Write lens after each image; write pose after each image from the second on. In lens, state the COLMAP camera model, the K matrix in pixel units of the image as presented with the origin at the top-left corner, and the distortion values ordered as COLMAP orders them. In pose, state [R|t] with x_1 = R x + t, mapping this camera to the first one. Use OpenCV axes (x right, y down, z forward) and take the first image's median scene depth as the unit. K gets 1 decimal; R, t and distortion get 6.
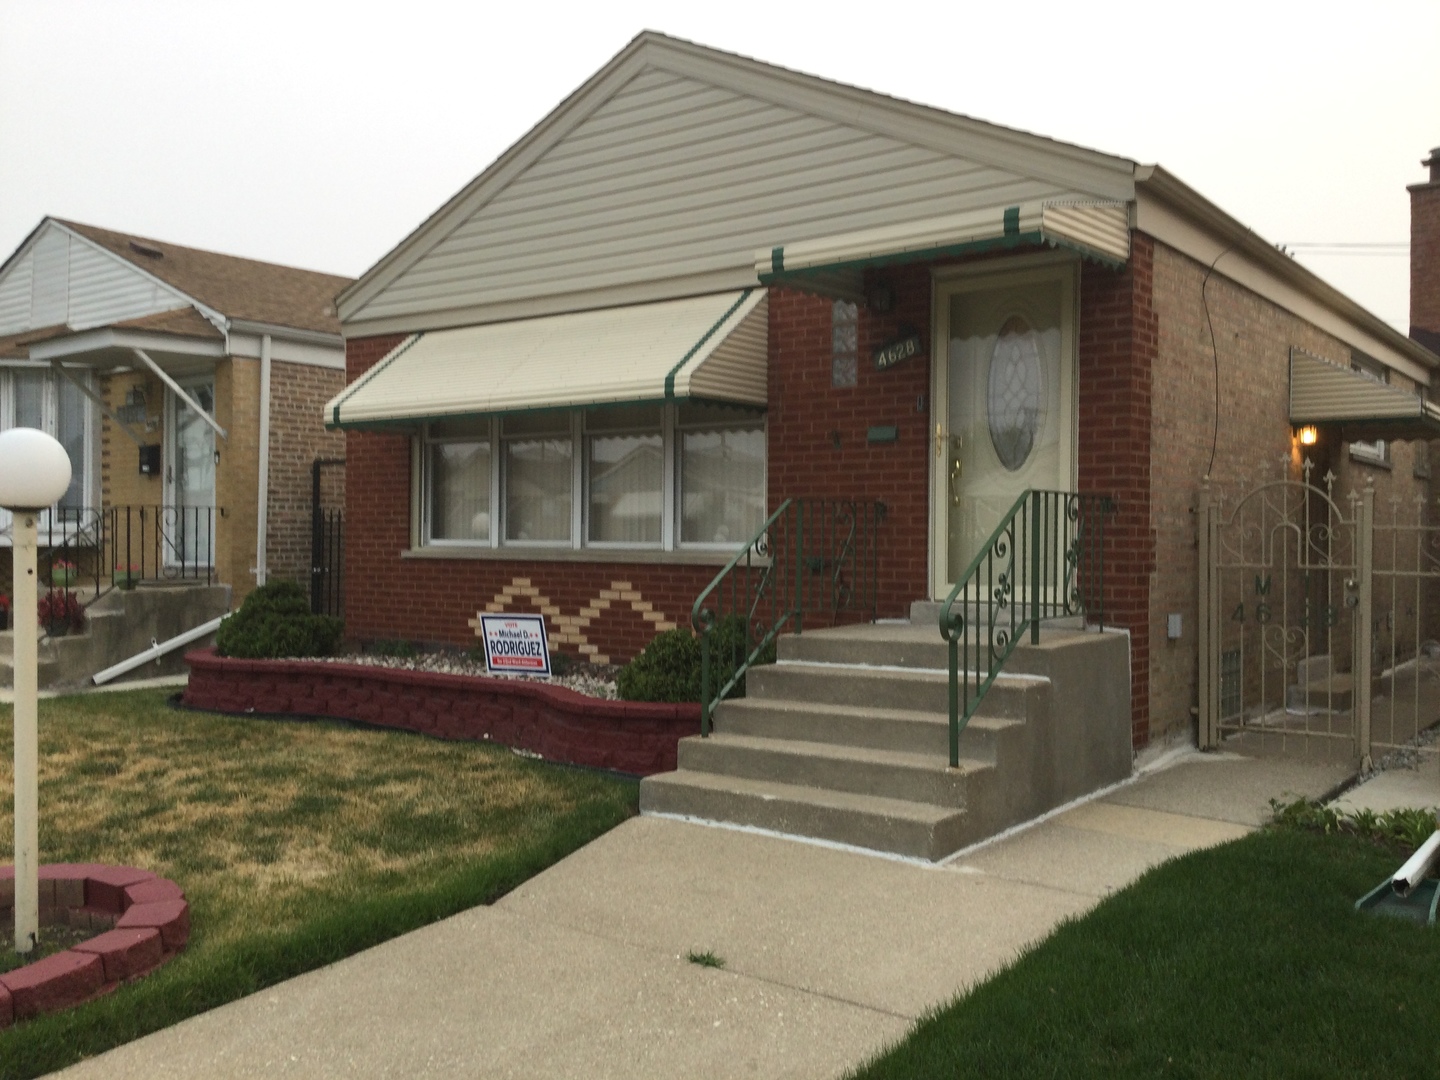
lens RADIAL K [[1296.3, 0, 737.6], [0, 1296.3, 538.5], [0, 0, 1]] dist [0.183412, -0.272892]
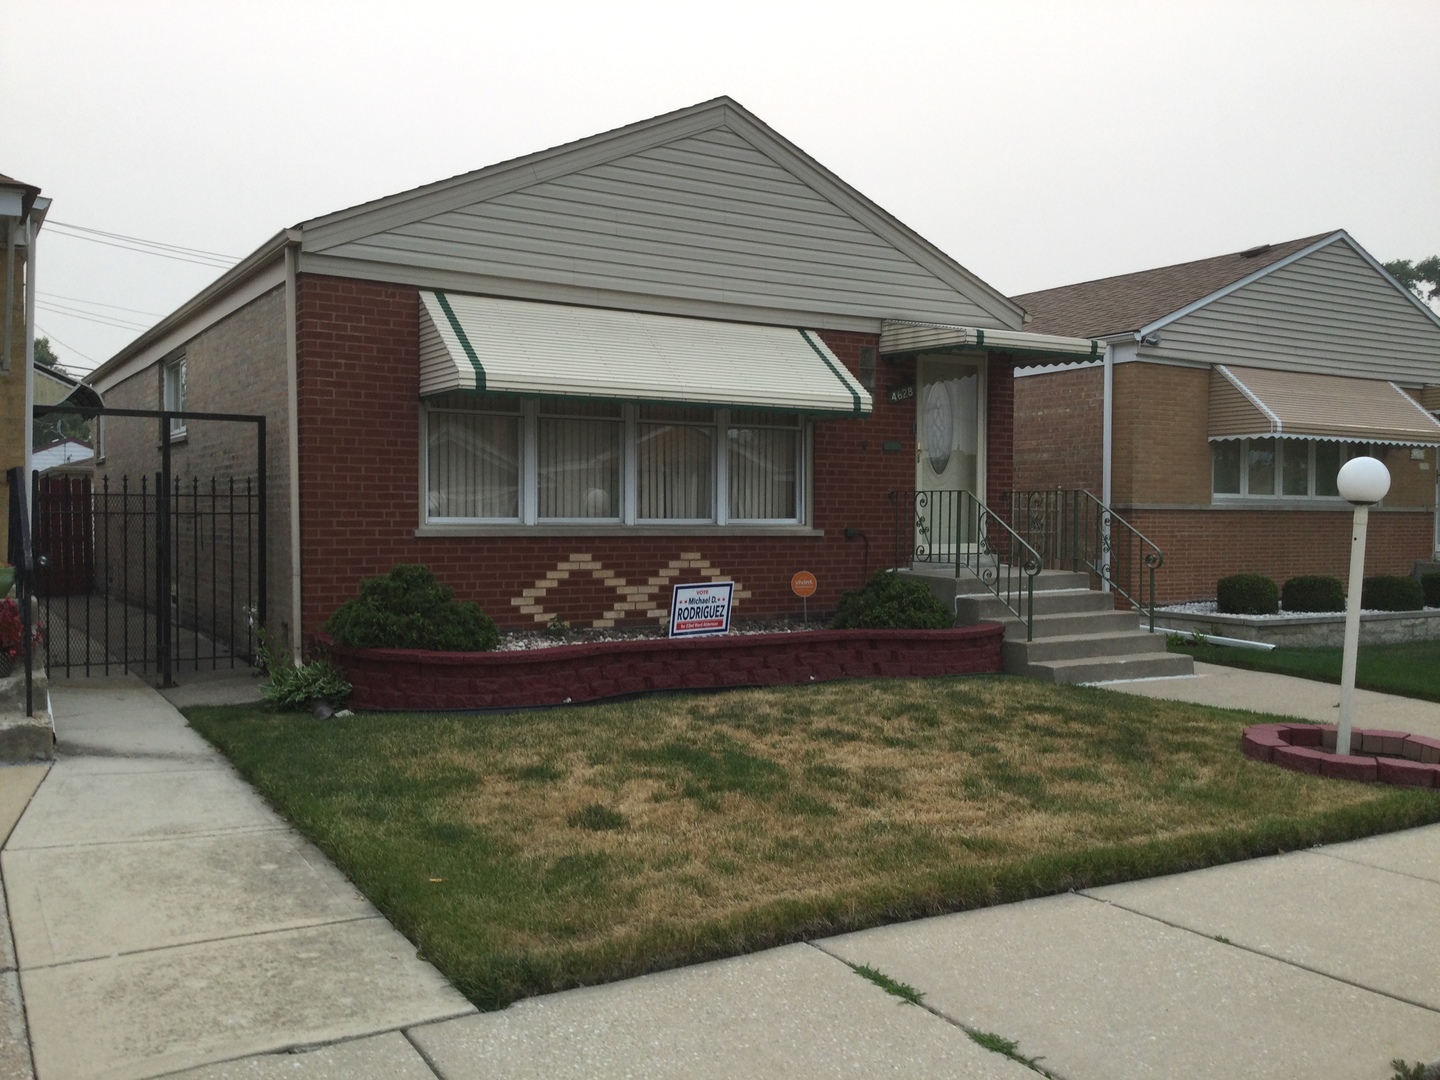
lens RADIAL K [[1278.4, 0, 720.0], [0, 1278.4, 540.0], [0, 0, 1]] dist [0.134500, -0.264549]
pose [[0.355772, -0.023537, 0.934276, -1.194980], [-0.003563, 0.999641, 0.026541, -0.009083], [-0.934566, -0.012772, 0.355560, 0.581935]]
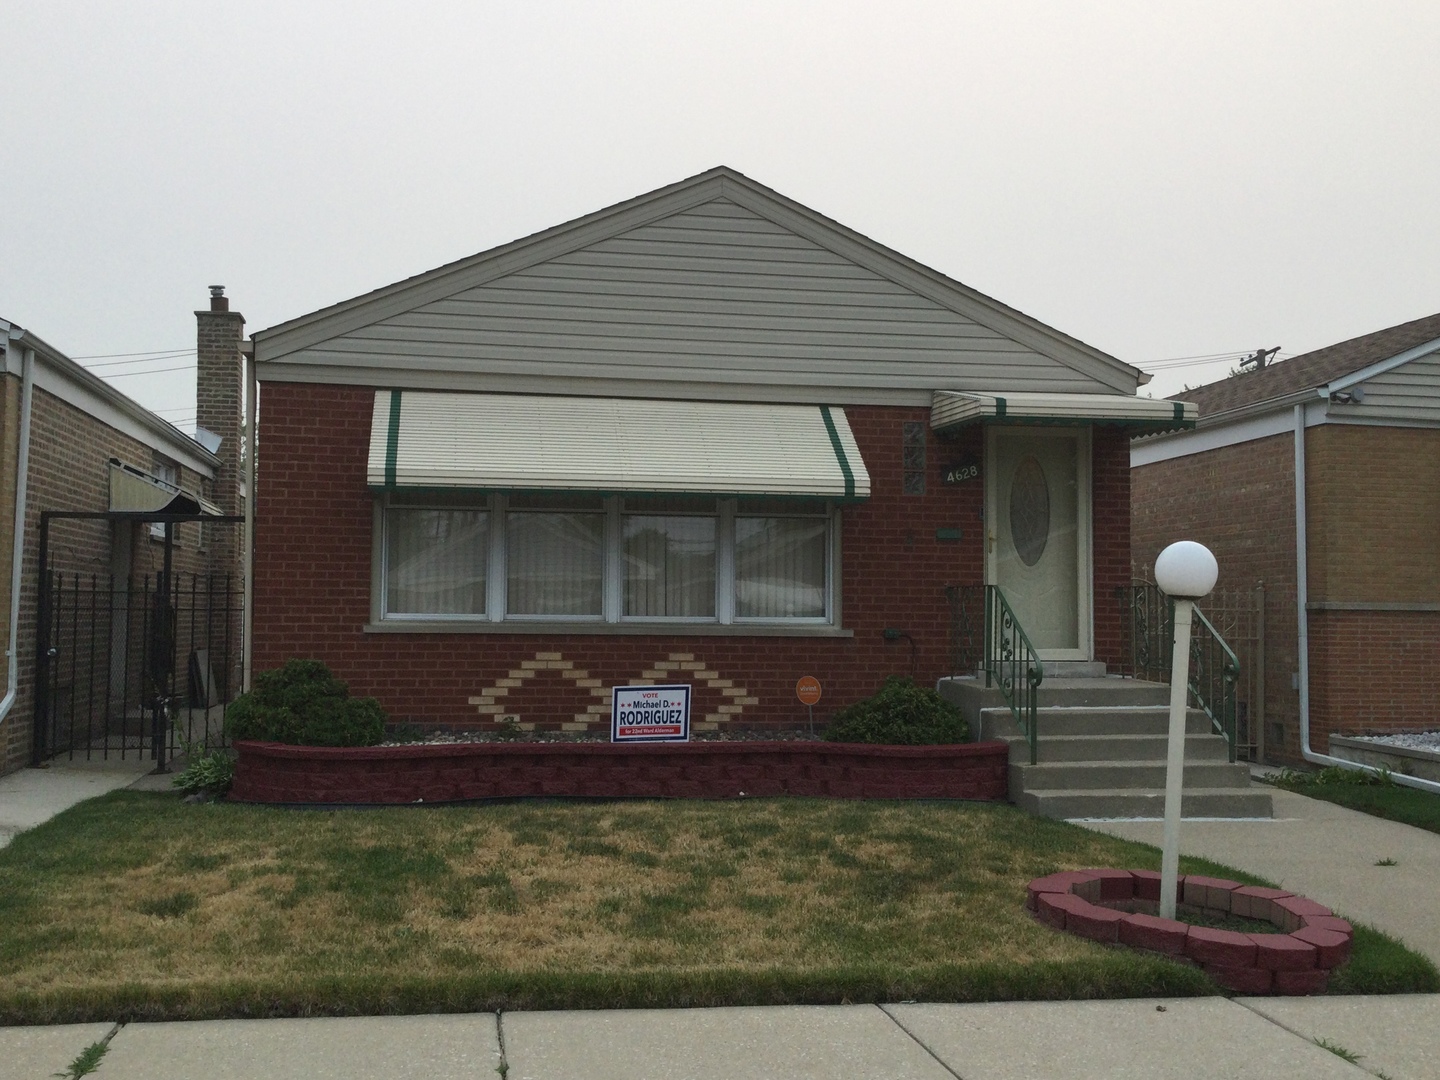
lens RADIAL K [[1476.0, 0, 730.6], [0, 1476.0, 543.2], [0, 0, 1]] dist [0.147828, -0.365972]
pose [[0.676089, 0.035113, 0.735983, -0.999751], [-0.005566, 0.999079, -0.042553, -0.006034], [-0.736799, 0.024673, 0.675662, 0.141046]]
